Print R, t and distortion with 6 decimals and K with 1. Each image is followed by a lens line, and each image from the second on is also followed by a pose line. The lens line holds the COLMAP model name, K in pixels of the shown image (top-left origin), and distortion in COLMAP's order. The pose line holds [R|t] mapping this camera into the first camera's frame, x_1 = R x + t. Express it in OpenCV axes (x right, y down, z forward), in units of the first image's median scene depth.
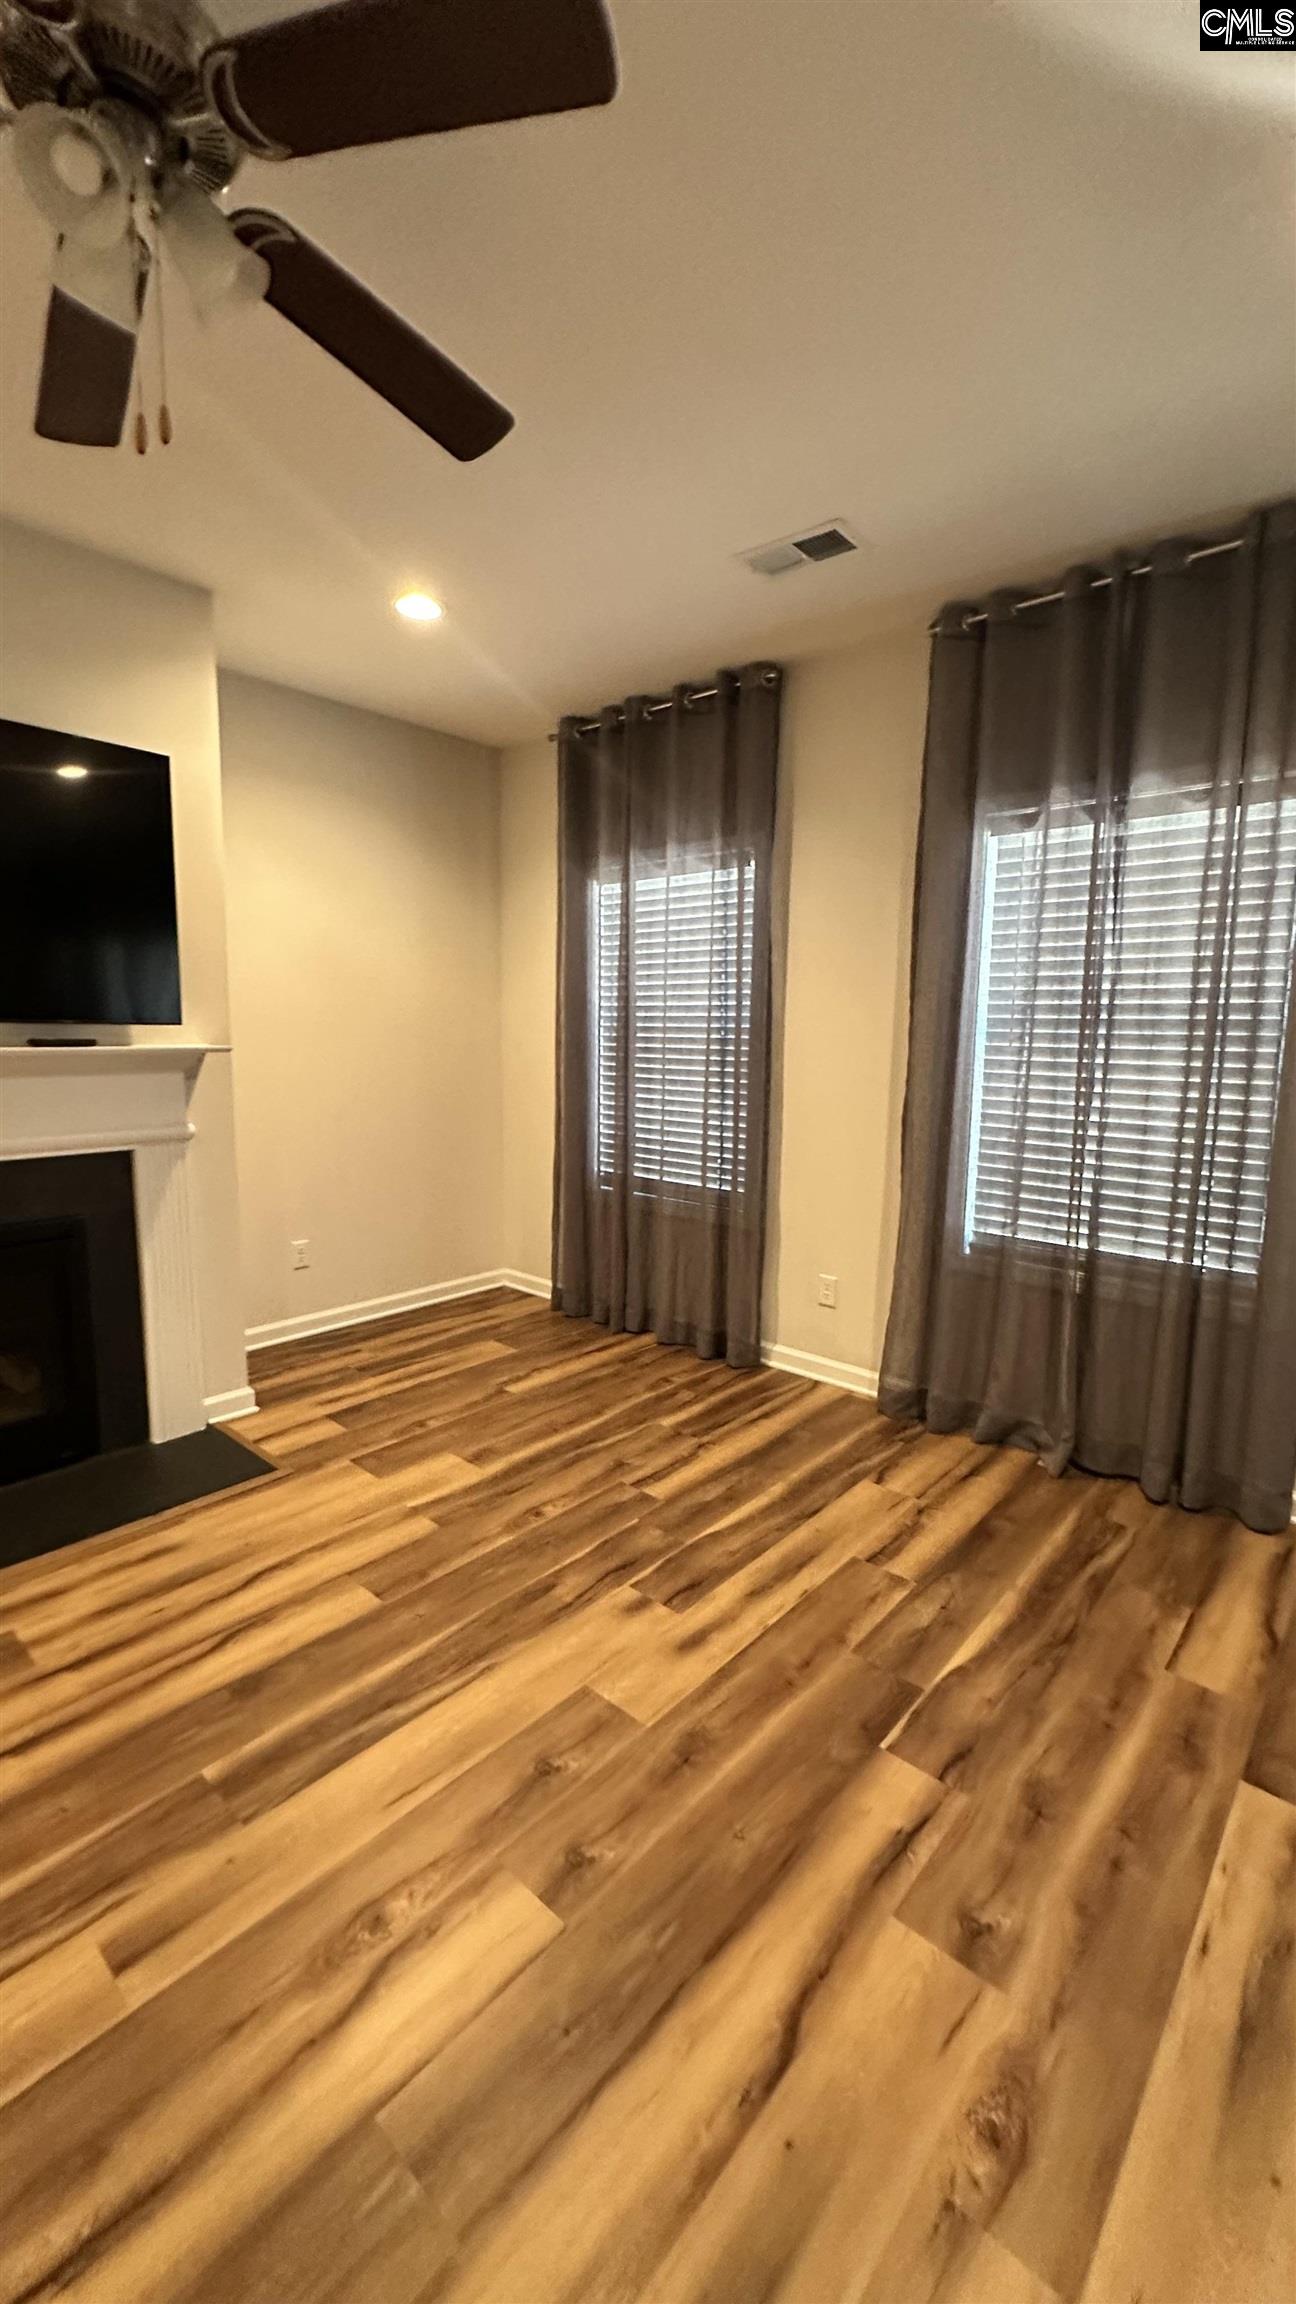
lens RADIAL K [[930.5, 0, 650.6], [0, 930.5, 1151.1], [0, 0, 1]] dist [-0.006102, 0.000316]
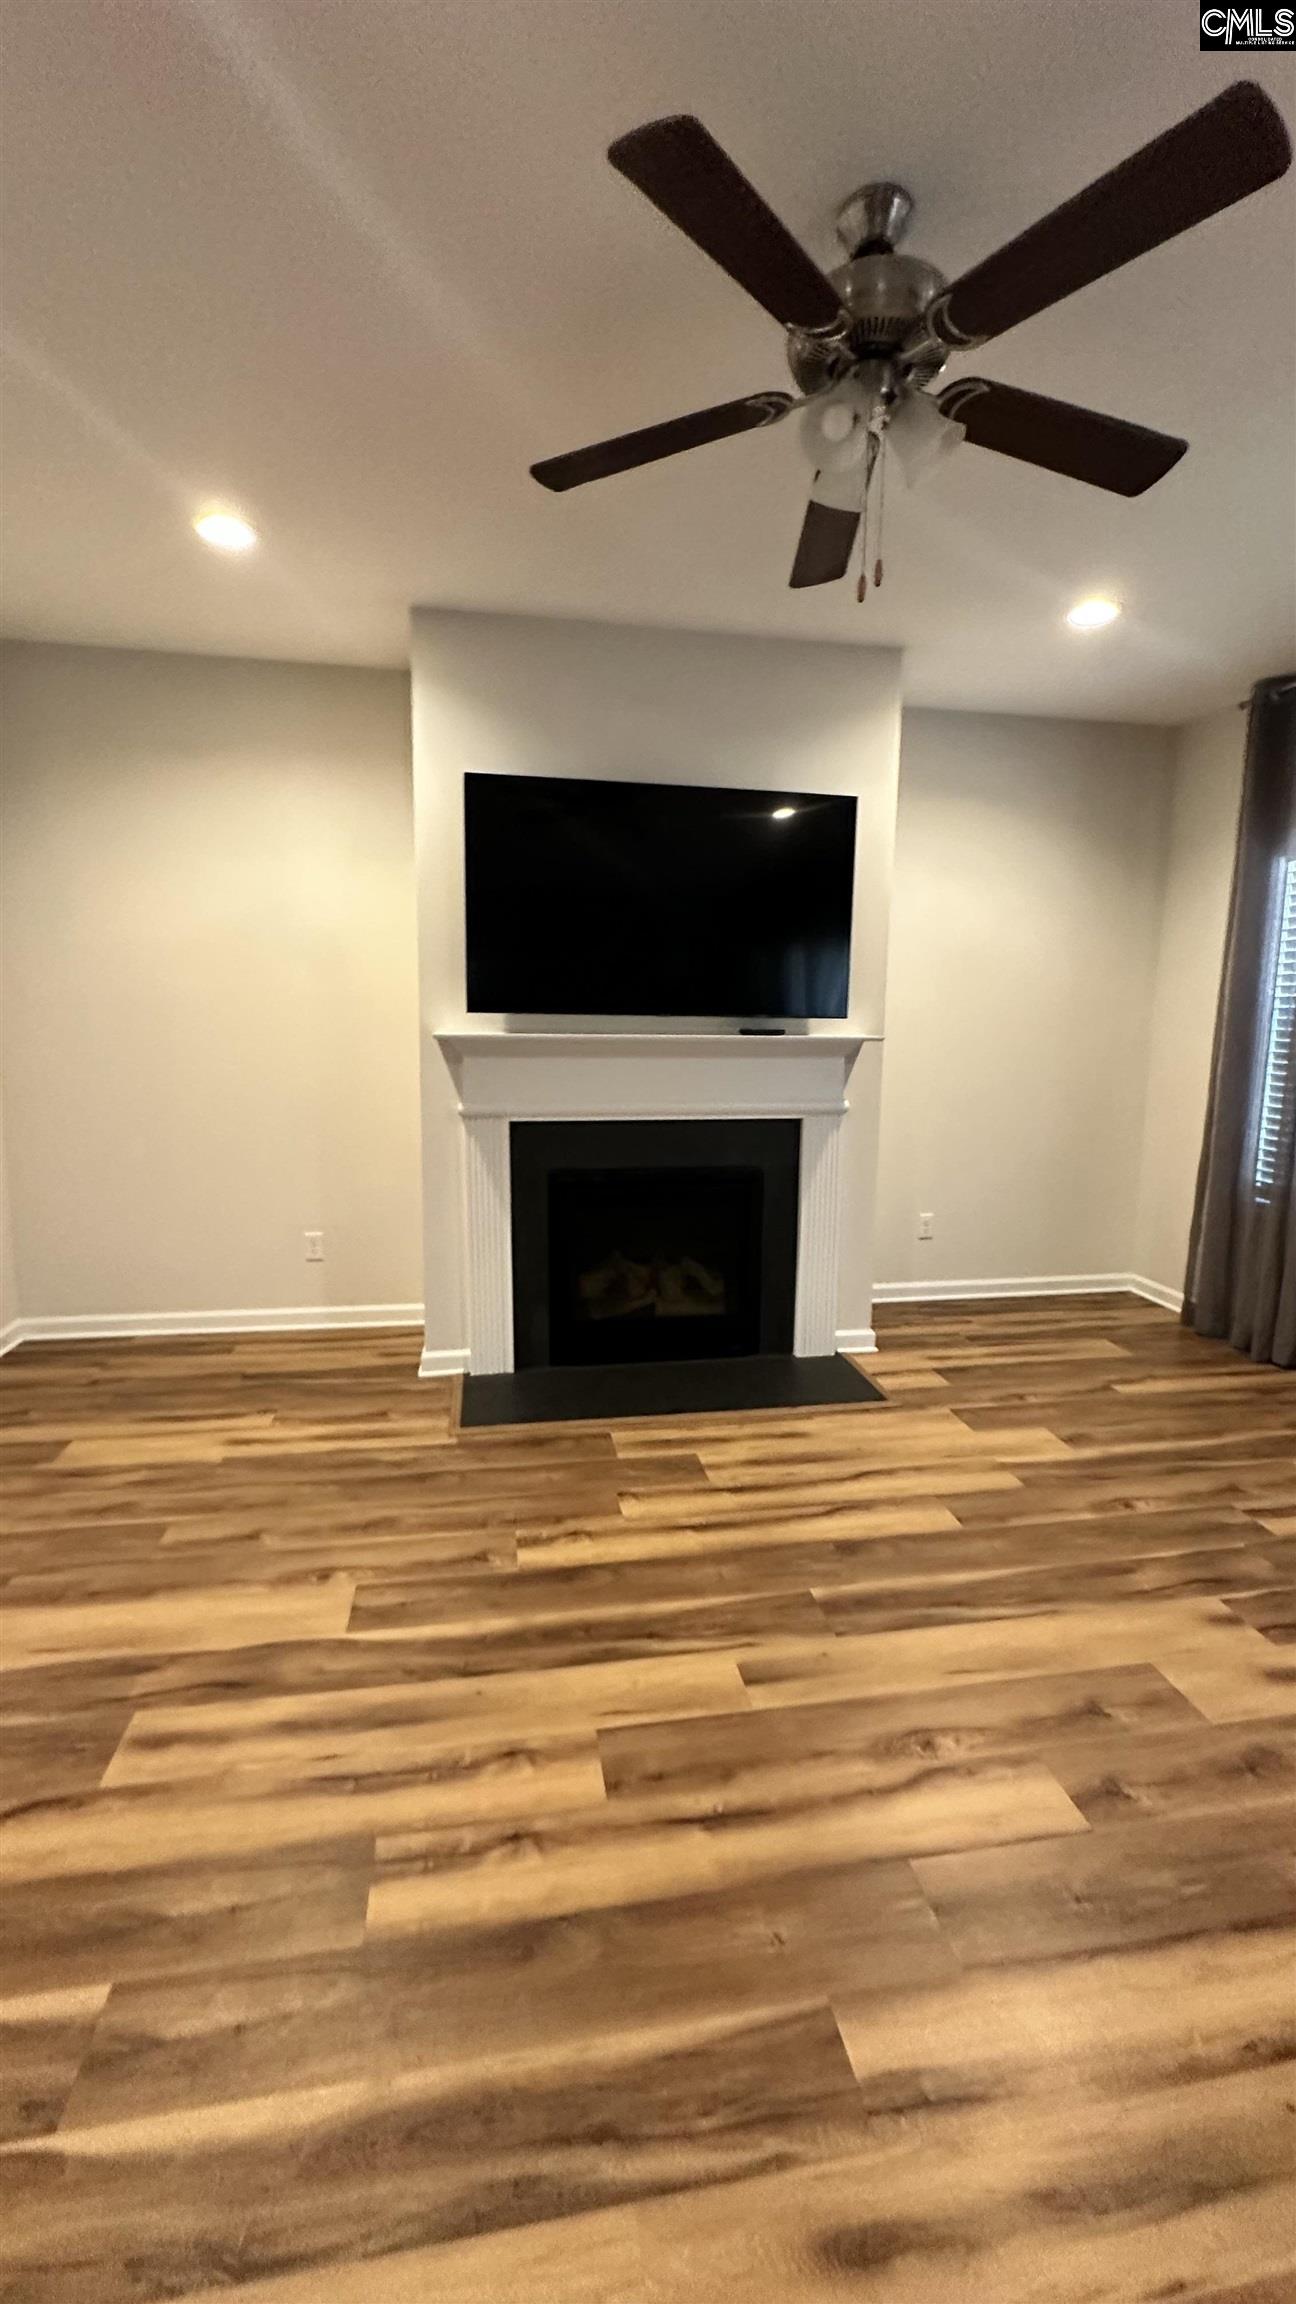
lens RADIAL K [[930.5, 0, 646.3], [0, 930.5, 1153.6], [0, 0, 1]] dist [-0.006102, 0.000316]
pose [[0.783687, 0.087935, -0.614901, 0.061672], [-0.082400, 0.995897, 0.037402, 0.018924], [0.615667, 0.021357, 0.787717, -0.135373]]
